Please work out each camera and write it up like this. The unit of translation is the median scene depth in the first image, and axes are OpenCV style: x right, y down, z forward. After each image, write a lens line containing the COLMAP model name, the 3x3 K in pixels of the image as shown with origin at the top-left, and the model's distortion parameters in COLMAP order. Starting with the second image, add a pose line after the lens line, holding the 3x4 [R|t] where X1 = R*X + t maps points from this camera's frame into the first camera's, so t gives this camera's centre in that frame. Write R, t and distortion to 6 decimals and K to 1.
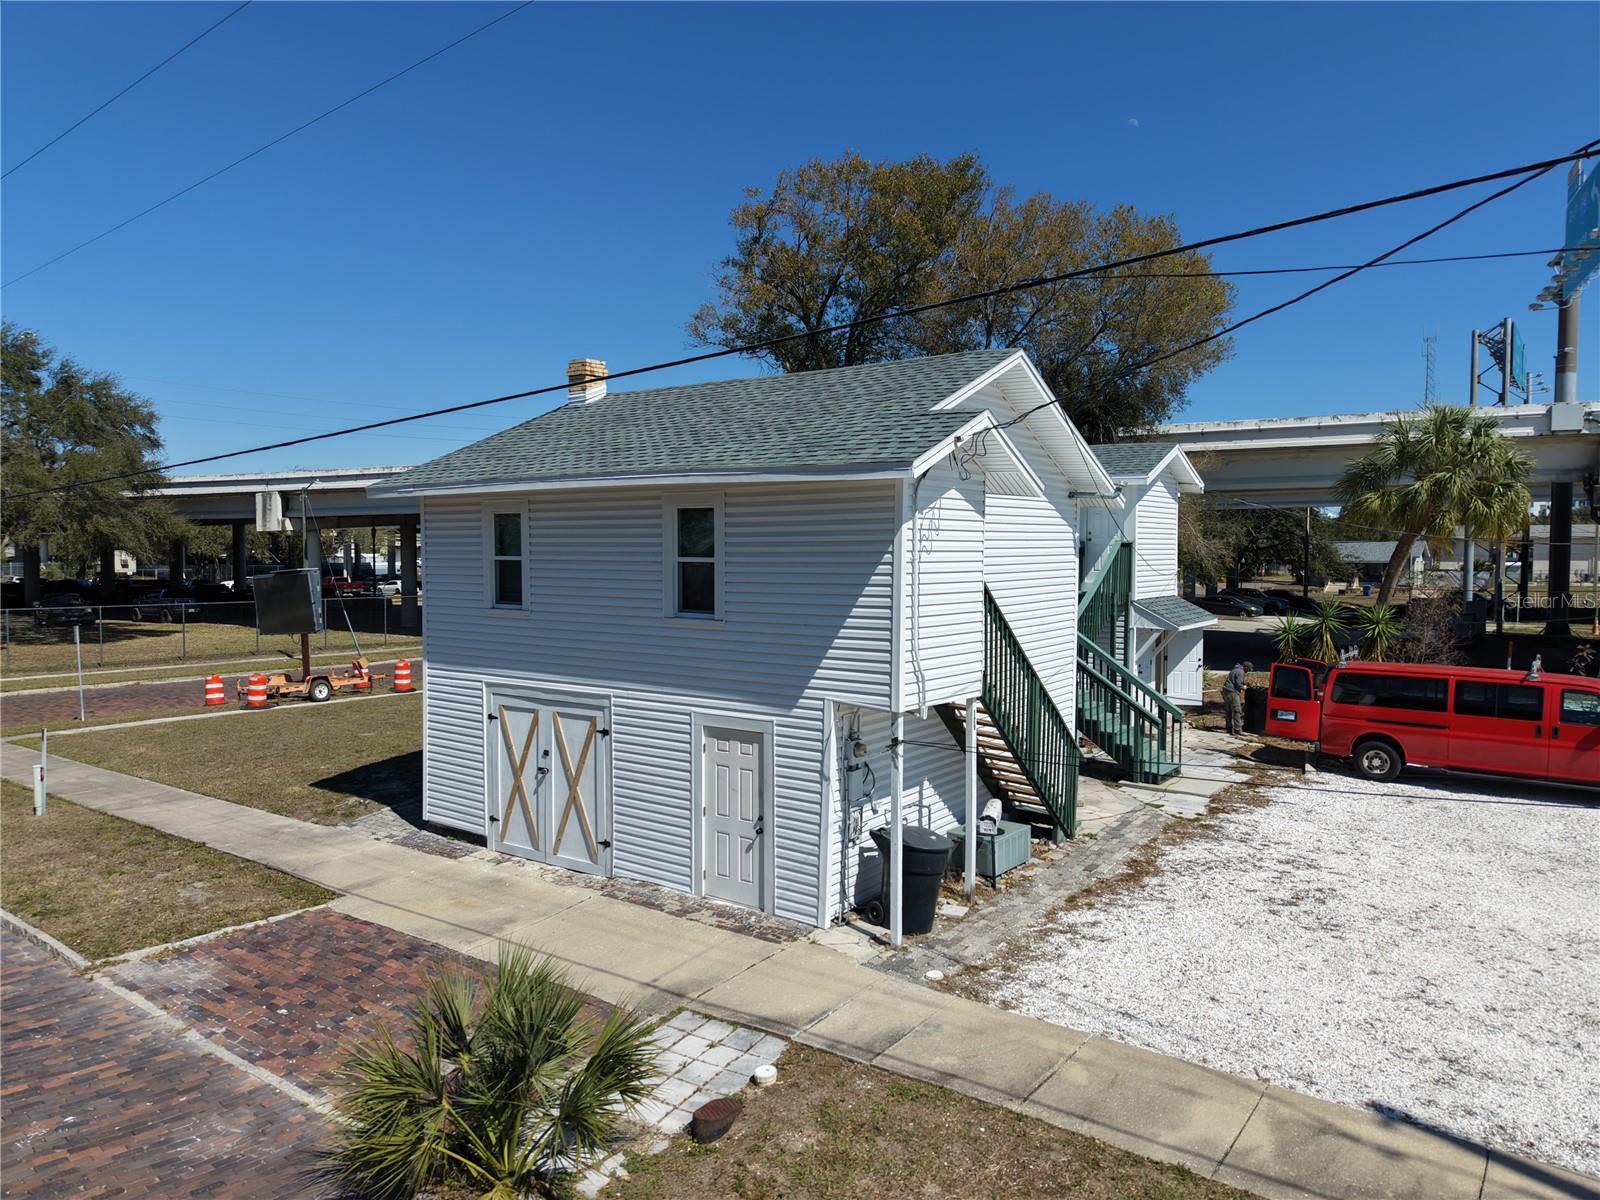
lens RADIAL K [[1084.5, 0, 794.2], [0, 1084.5, 586.0], [0, 0, 1]] dist [0.004263, -0.004783]
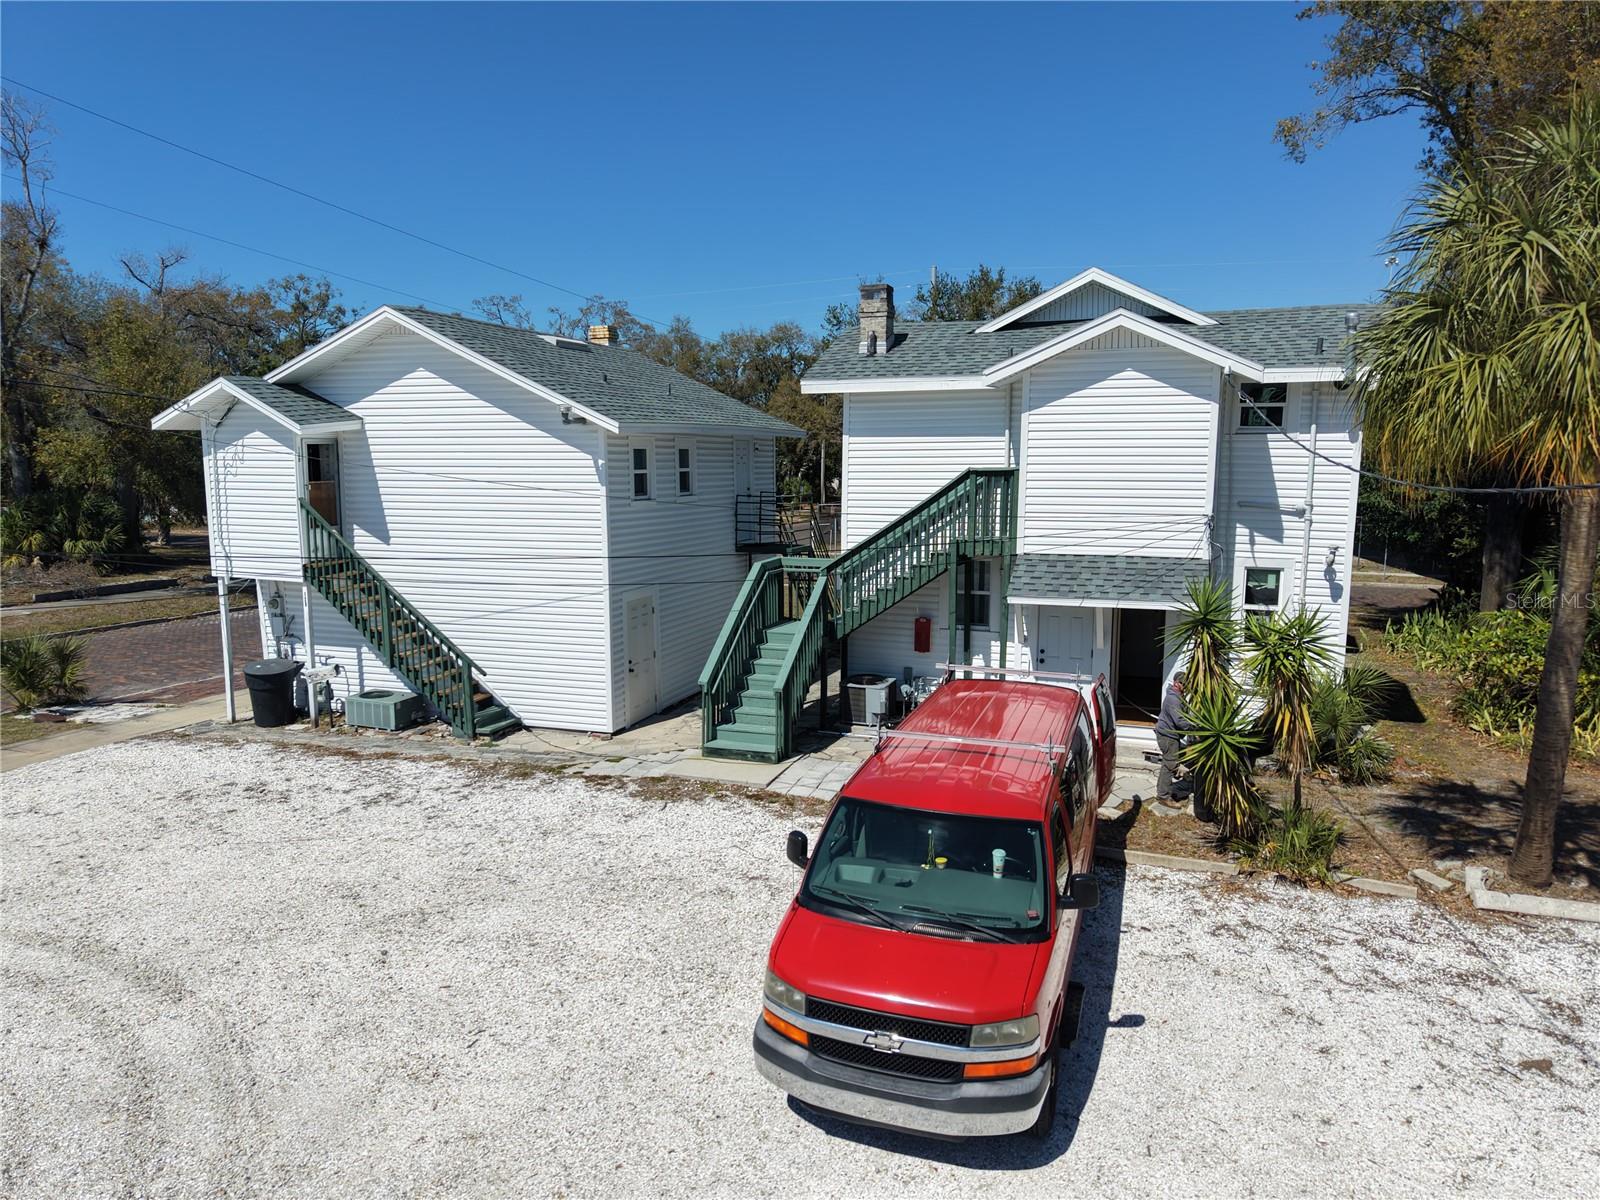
lens RADIAL K [[1084.5, 0, 794.2], [0, 1084.5, 586.0], [0, 0, 1]] dist [0.004263, -0.004783]
pose [[0.306832, 0.117115, -0.944531, 1.603829], [-0.035785, 0.993118, 0.111515, -0.065763], [0.951091, -0.000416, 0.308911, 1.130409]]
